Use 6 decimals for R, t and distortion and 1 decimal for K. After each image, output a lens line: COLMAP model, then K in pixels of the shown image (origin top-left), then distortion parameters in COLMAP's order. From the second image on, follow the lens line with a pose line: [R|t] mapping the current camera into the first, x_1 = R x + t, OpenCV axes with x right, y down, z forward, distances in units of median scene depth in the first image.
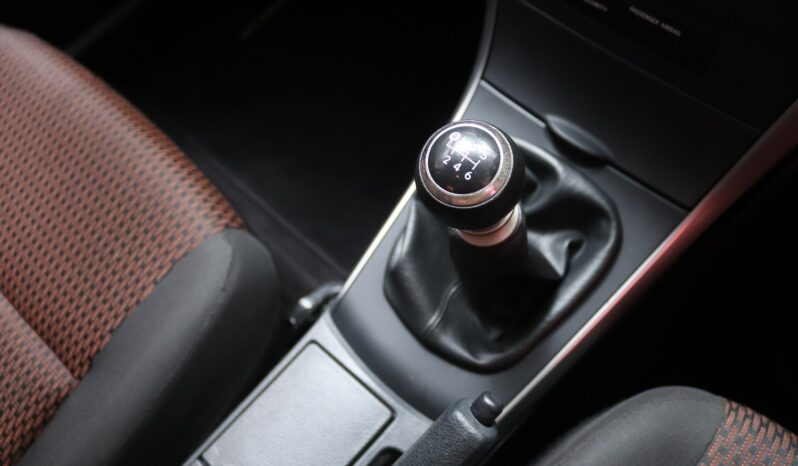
lens RADIAL K [[658.8, 0, 399.0], [0, 658.8, 233.0], [0, 0, 1]] dist [-0.115750, 0.004115]
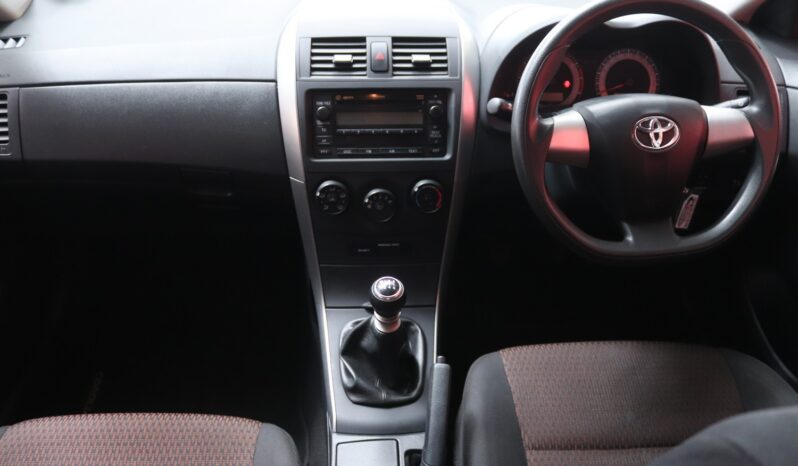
lens RADIAL K [[658.8, 0, 399.0], [0, 658.8, 233.0], [0, 0, 1]] dist [-0.115750, 0.004115]
pose [[0.701615, -0.281803, 0.654464, -1.135599], [0.601666, 0.726367, -0.332249, 0.481839], [-0.381752, 0.626880, 0.679181, -0.776909]]
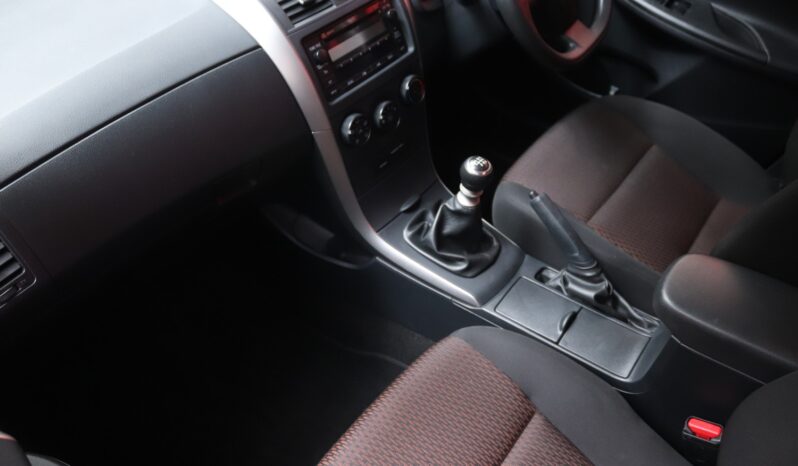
lens RADIAL K [[658.8, 0, 399.0], [0, 658.8, 233.0], [0, 0, 1]] dist [-0.115750, 0.004115]
pose [[-0.075153, -0.592424, 0.802114, -1.832514], [0.918111, 0.272793, 0.287501, -0.885996], [-0.389133, 0.758036, 0.523409, -0.232499]]
